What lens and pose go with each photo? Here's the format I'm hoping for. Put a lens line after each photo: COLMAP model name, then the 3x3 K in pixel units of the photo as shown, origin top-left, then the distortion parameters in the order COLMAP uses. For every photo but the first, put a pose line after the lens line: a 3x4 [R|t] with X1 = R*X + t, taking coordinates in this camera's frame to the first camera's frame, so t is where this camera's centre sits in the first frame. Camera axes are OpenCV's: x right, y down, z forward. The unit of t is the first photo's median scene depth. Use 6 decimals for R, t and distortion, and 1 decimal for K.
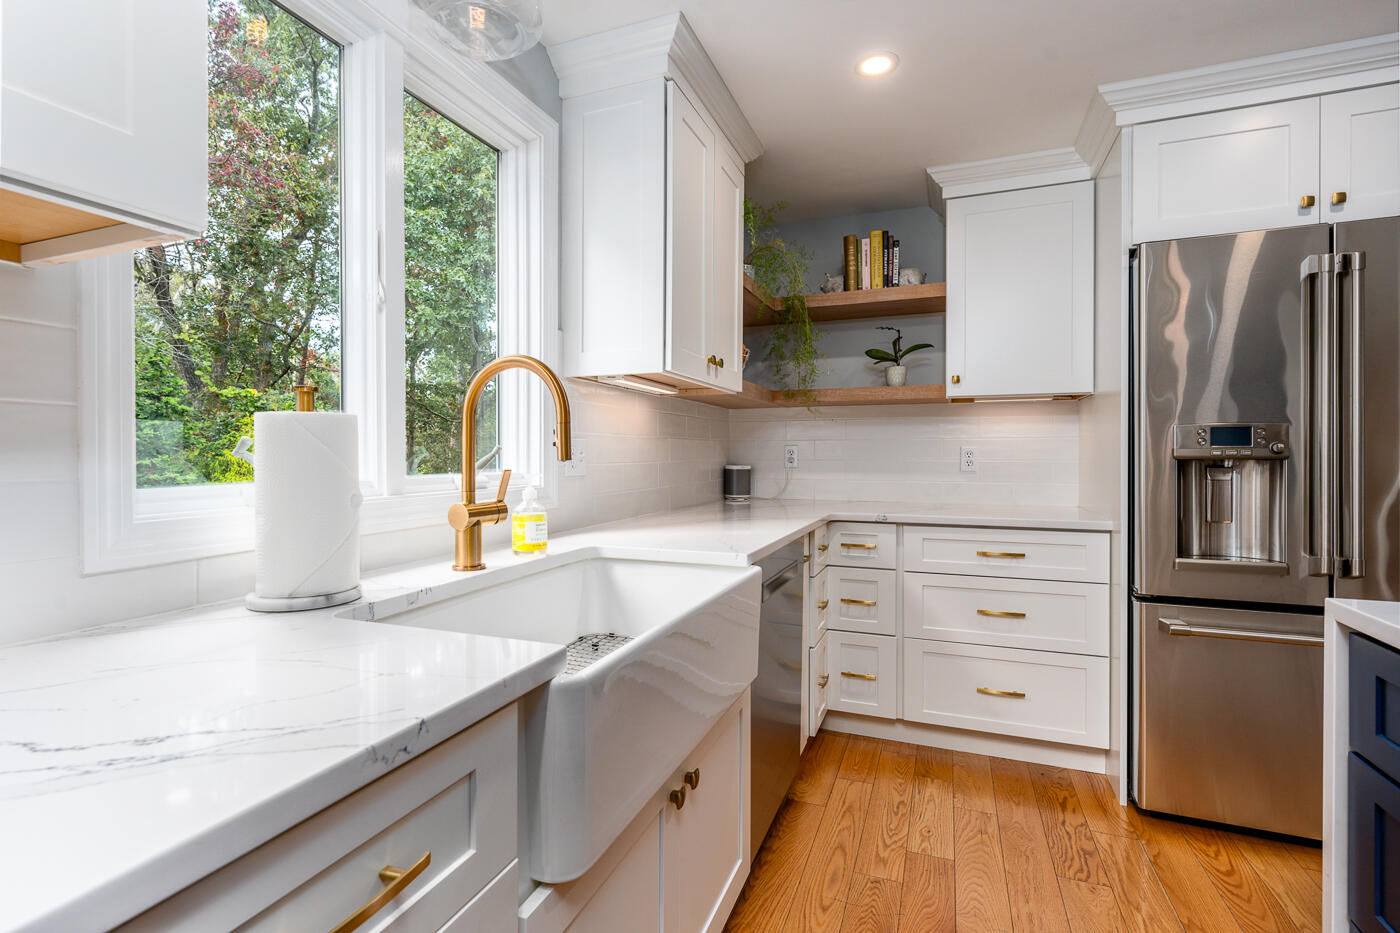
lens RADIAL K [[637.6, 0, 700.5], [0, 637.6, 453.7], [0, 0, 1]] dist [-0.000078, -0.000041]
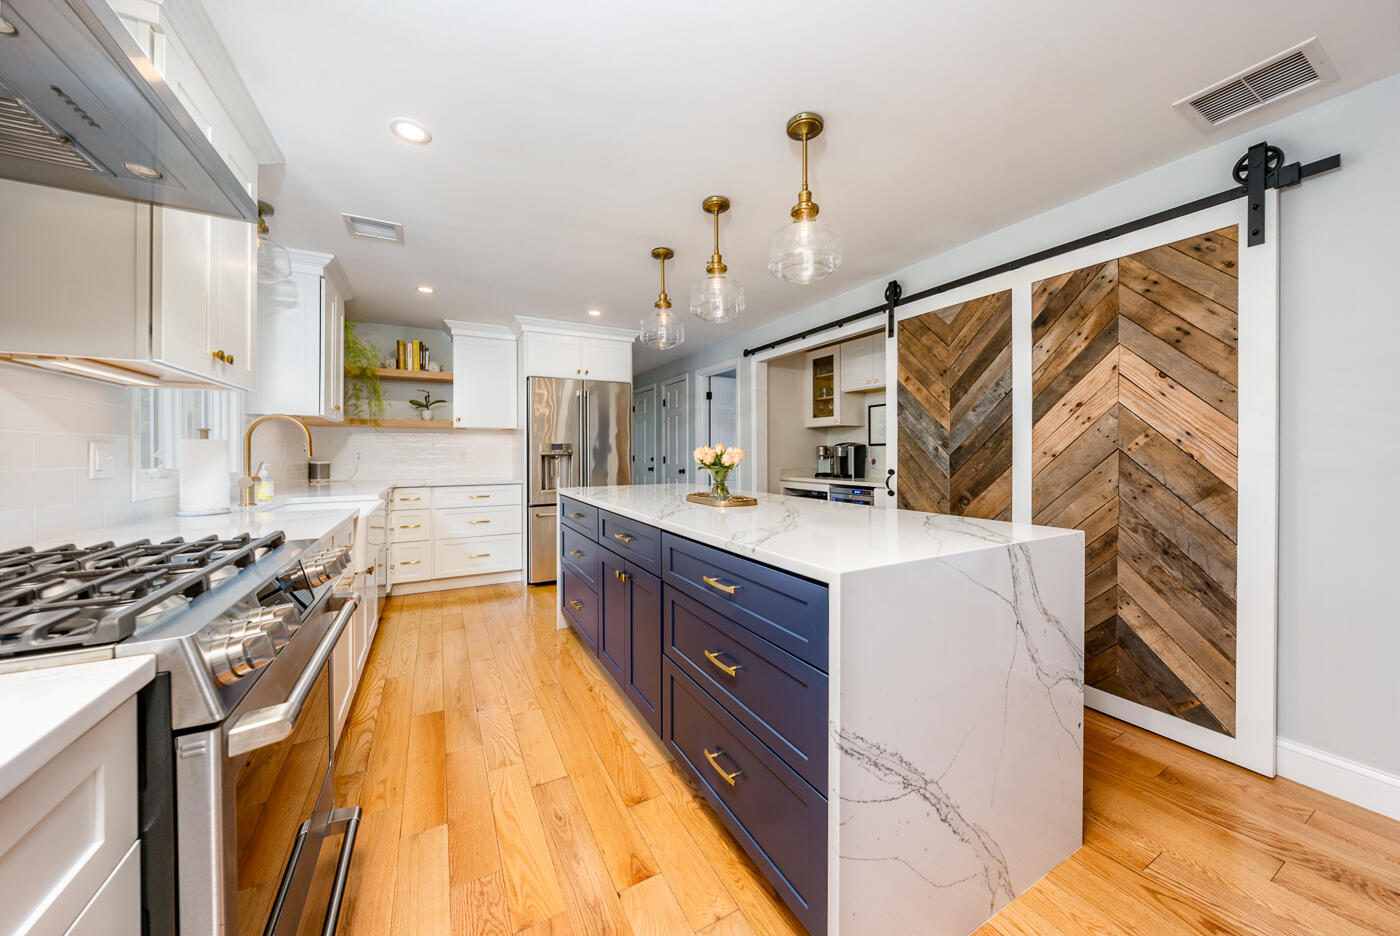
lens RADIAL K [[482.1, 0, 699.8], [0, 482.1, 455.2], [0, 0, 1]] dist [0.001055, 0.000065]
pose [[0.644952, -0.005753, 0.764201, -0.323172], [0.002974, 0.999983, 0.005018, -0.000416], [-0.764217, -0.000964, 0.644958, -0.684302]]
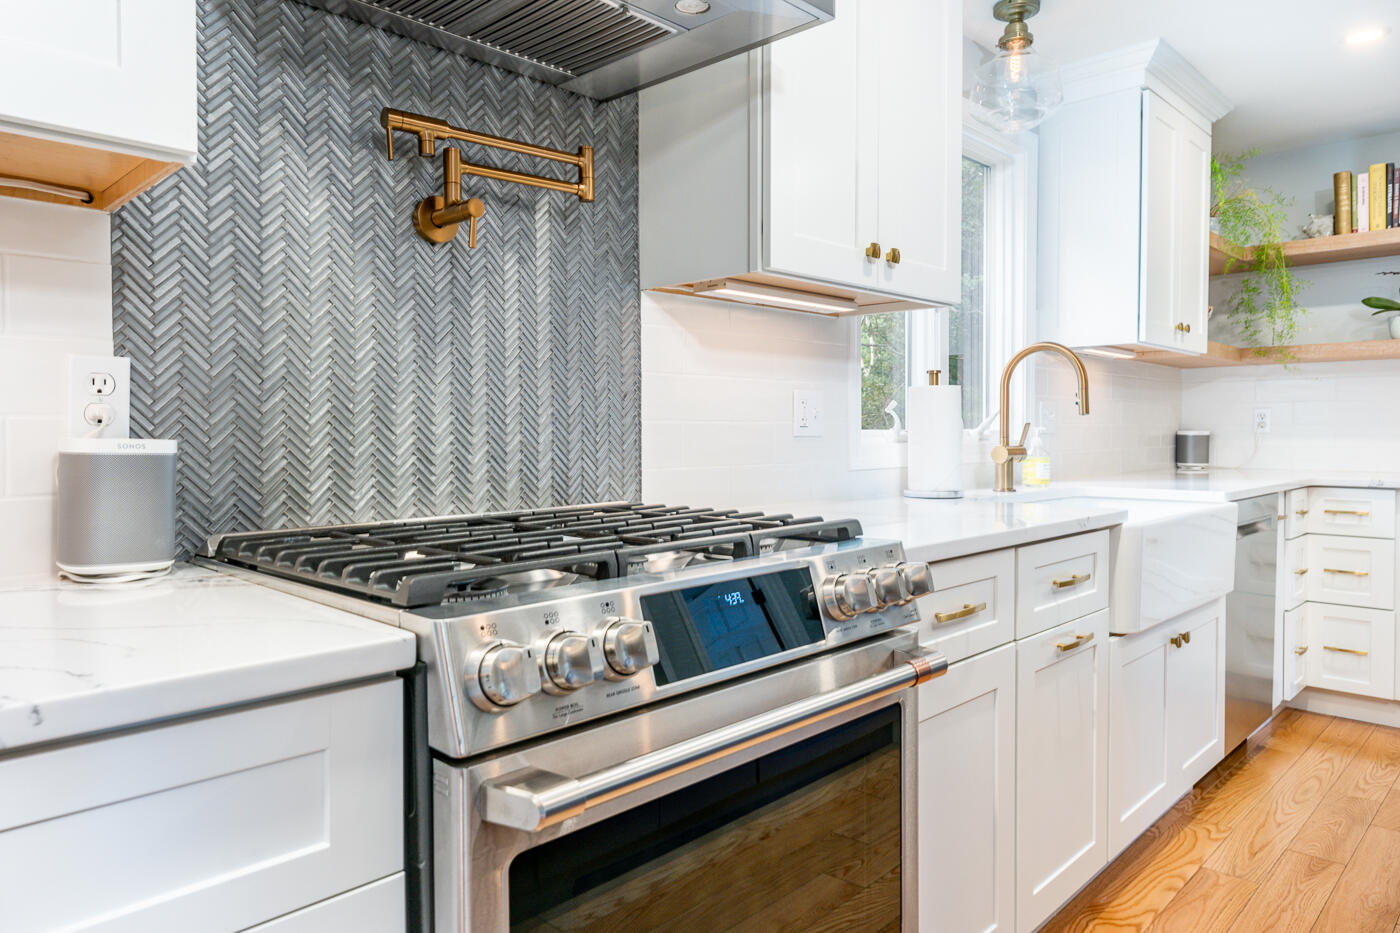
lens RADIAL K [[907.9, 0, 690.3], [0, 907.9, 448.5], [0, 0, 1]] dist [0.001848, -0.000591]
pose [[0.915890, 0.005888, -0.401386, -0.097600], [0.001571, 0.999832, 0.018251, 0.023599], [0.401426, -0.017347, 0.915727, -0.591006]]
